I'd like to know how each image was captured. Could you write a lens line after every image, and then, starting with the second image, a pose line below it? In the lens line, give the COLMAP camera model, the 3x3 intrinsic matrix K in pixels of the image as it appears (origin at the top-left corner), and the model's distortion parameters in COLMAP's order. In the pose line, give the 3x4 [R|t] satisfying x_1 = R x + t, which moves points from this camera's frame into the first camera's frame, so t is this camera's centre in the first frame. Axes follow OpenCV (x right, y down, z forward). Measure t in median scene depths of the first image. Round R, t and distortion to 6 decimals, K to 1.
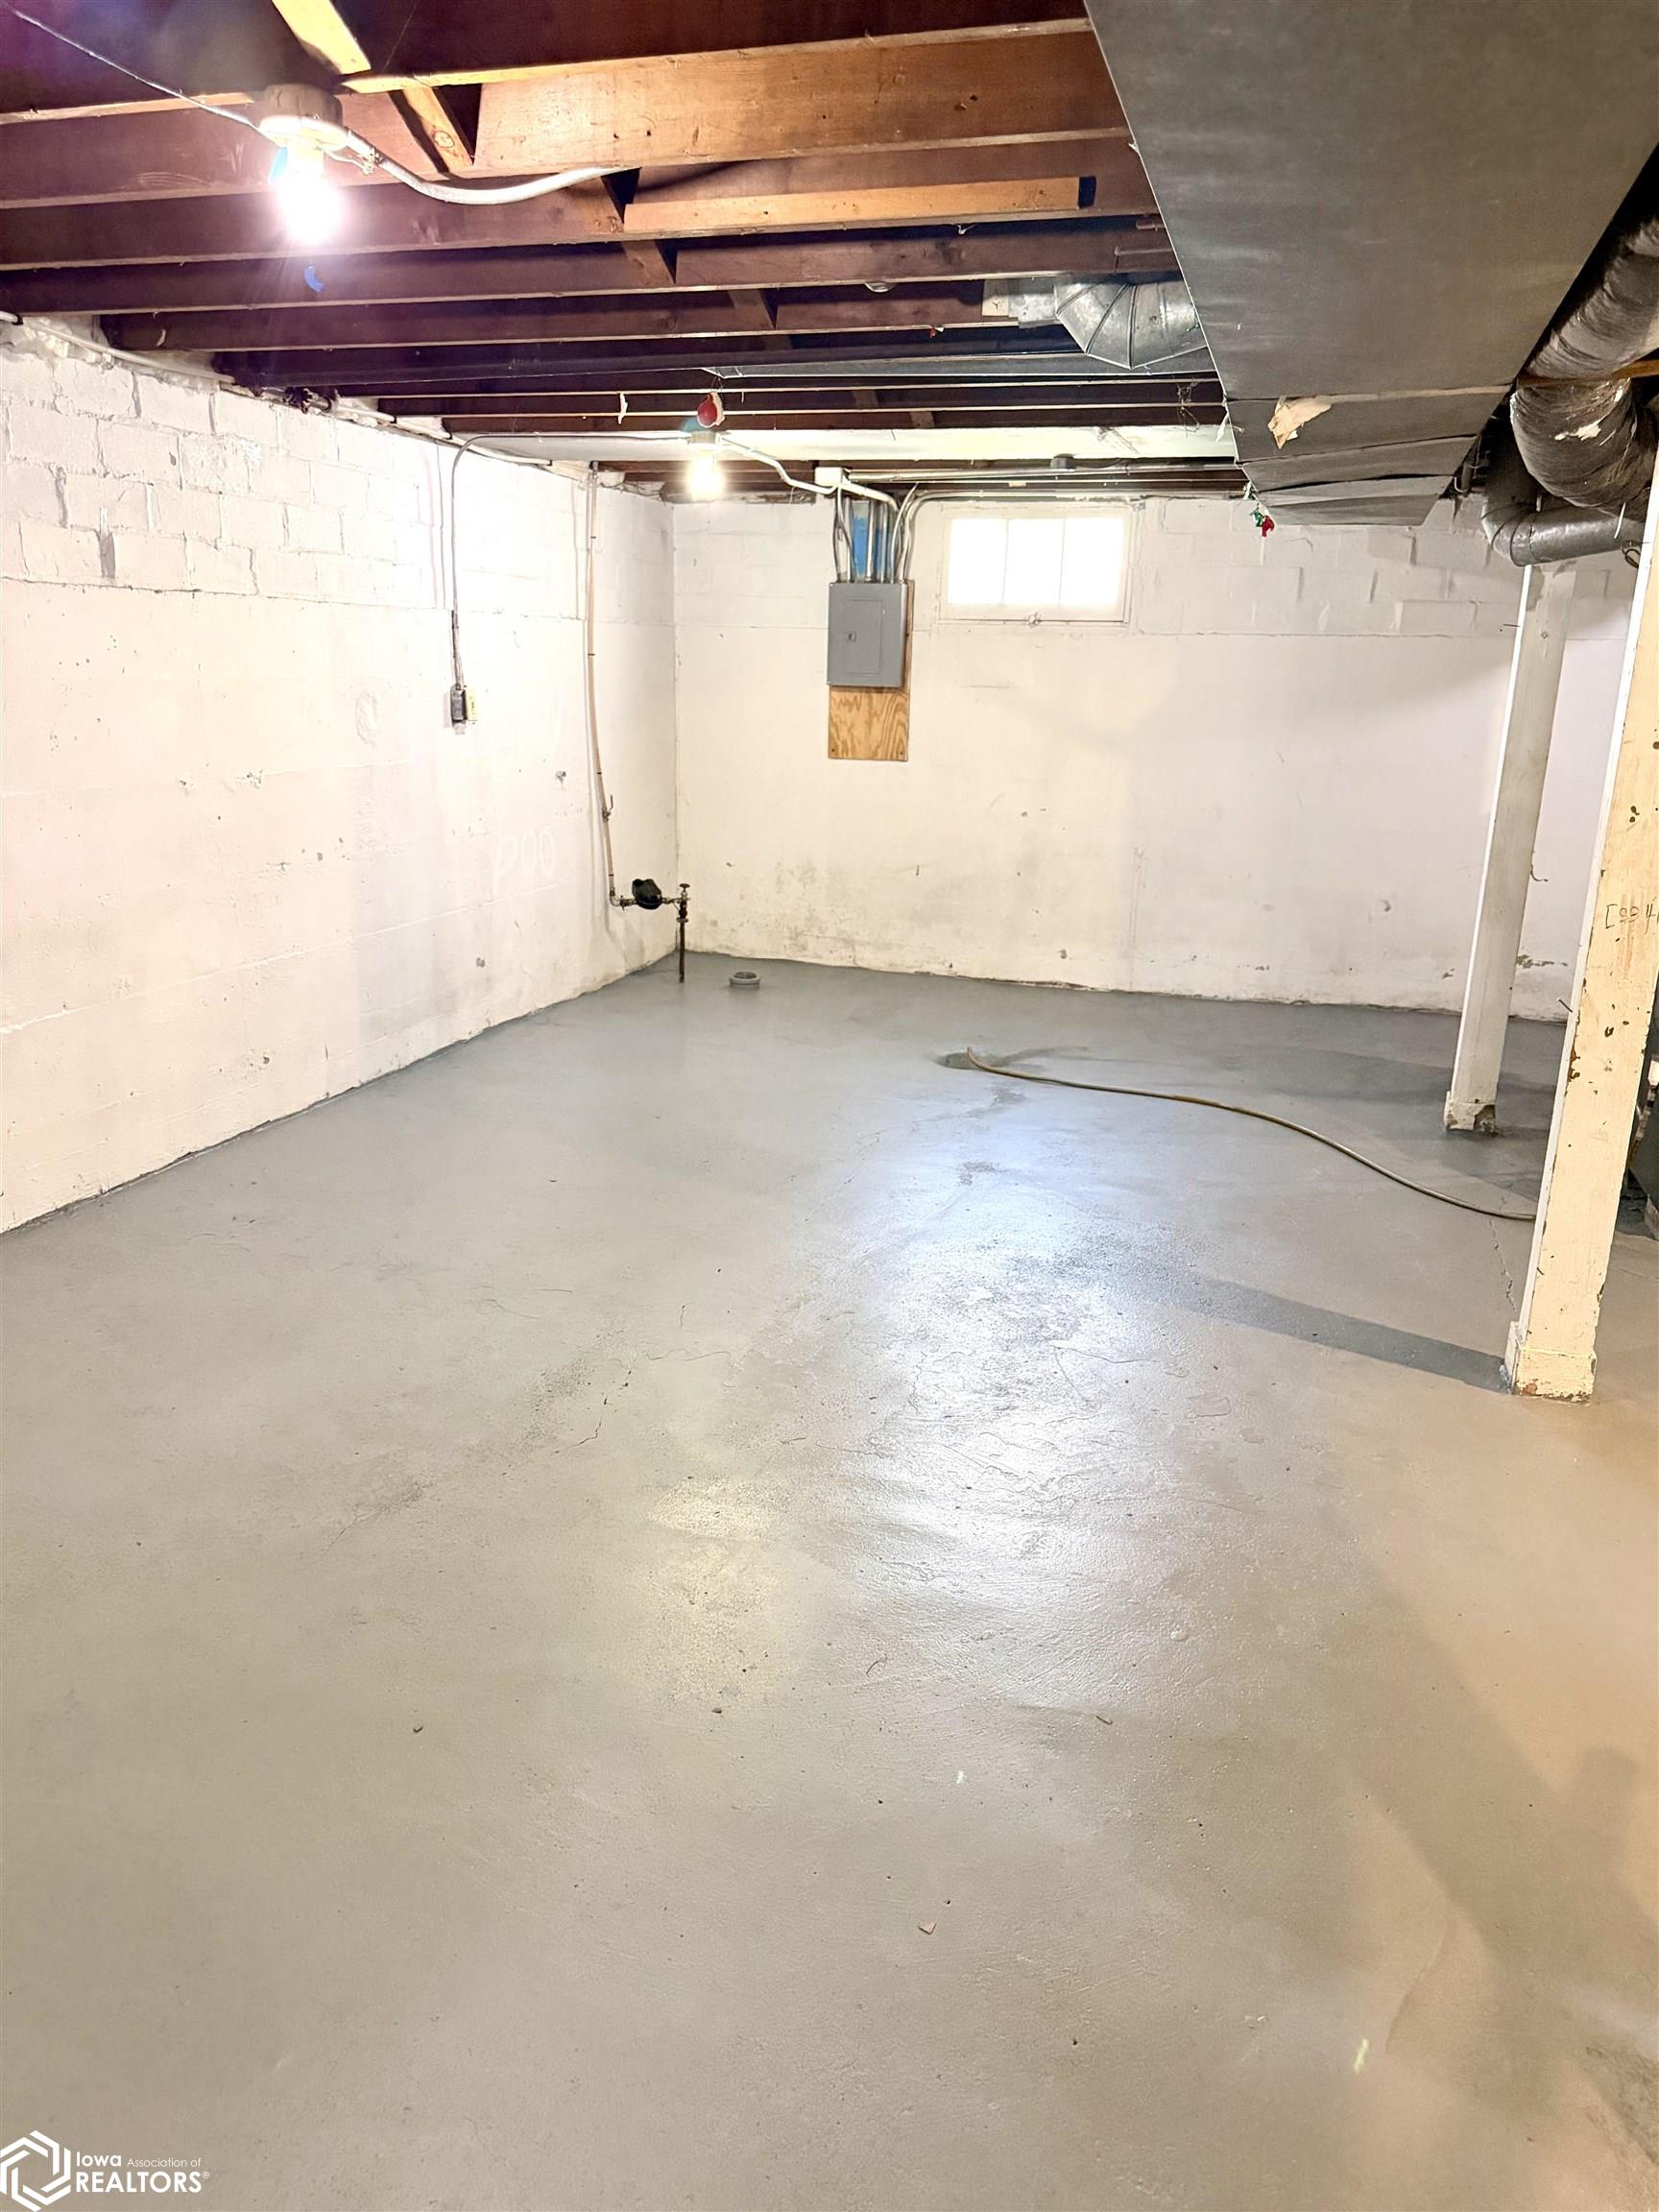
lens RADIAL K [[1578.9, 0, 824.1], [0, 1578.9, 1113.7], [0, 0, 1]] dist [0.042886, -0.028053]
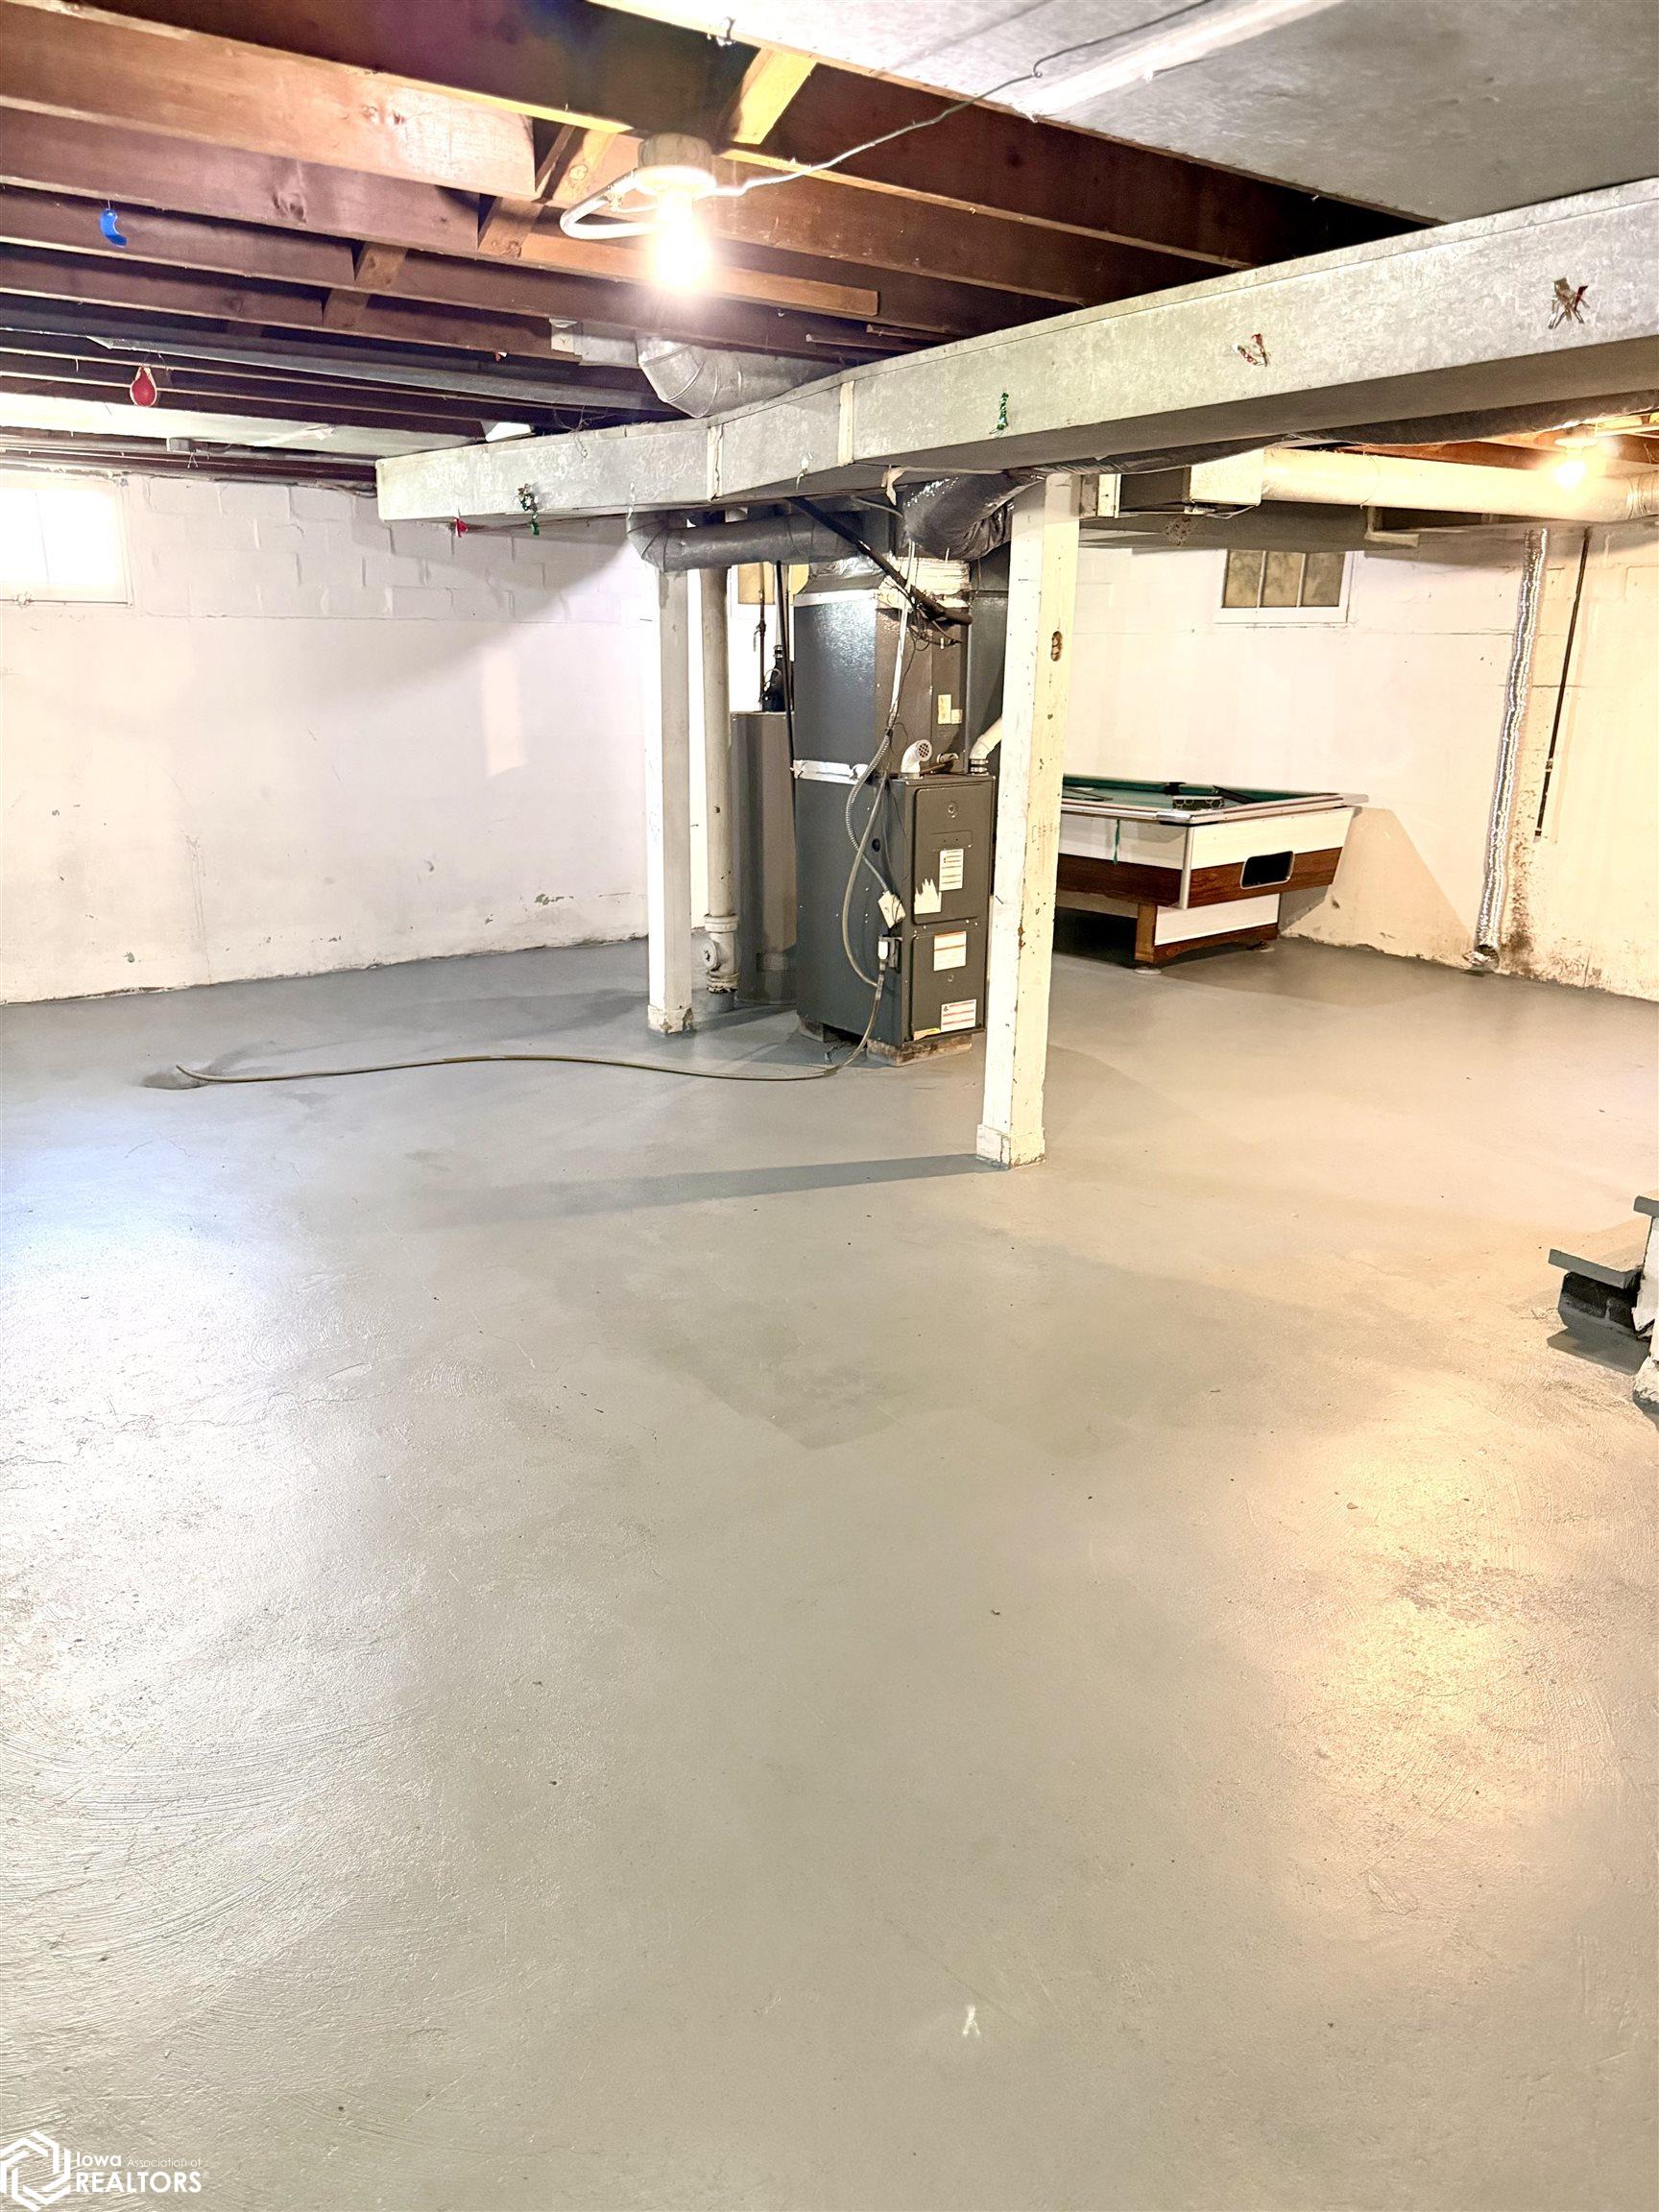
lens RADIAL K [[1578.9, 0, 820.3], [0, 1578.9, 1101.5], [0, 0, 1]] dist [0.042886, -0.028053]
pose [[0.634722, -0.231231, 0.737333, -0.329336], [0.219171, 0.968865, 0.115171, -0.040897], [-0.741007, 0.088500, 0.665640, 0.086140]]
